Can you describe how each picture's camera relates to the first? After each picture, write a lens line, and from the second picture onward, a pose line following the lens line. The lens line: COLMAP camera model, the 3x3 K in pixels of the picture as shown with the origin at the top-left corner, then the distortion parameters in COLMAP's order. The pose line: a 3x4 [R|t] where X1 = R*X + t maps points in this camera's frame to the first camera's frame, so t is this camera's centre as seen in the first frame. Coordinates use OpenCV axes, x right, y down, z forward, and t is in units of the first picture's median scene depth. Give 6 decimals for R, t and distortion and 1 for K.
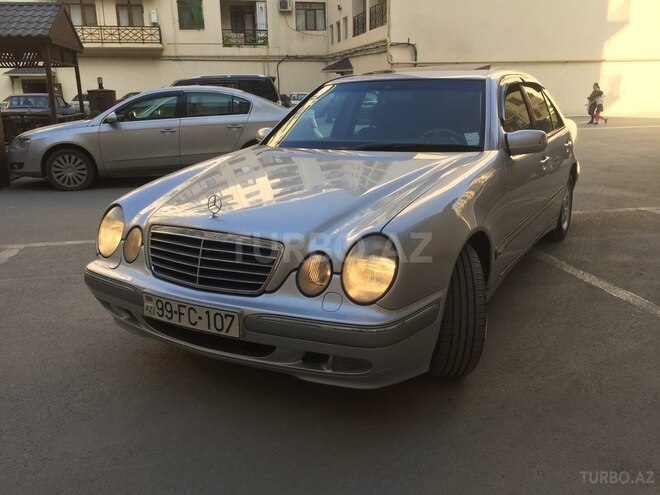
lens RADIAL K [[561.5, 0, 330.0], [0, 561.5, 247.5], [0, 0, 1]] dist [0.081250, -0.107650]
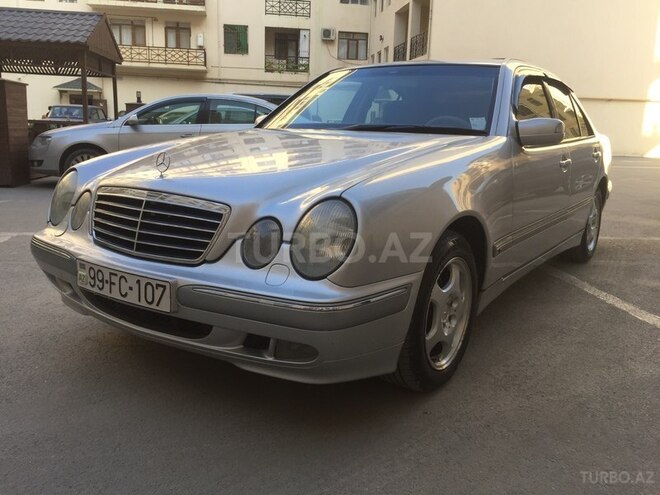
lens RADIAL K [[561.5, 0, 330.0], [0, 561.5, 247.5], [0, 0, 1]] dist [0.081250, -0.107650]
pose [[0.996223, 0.062121, -0.060669, 0.063086], [-0.065362, 0.996454, -0.052983, 0.046584], [0.057163, 0.056749, 0.996751, 0.081473]]
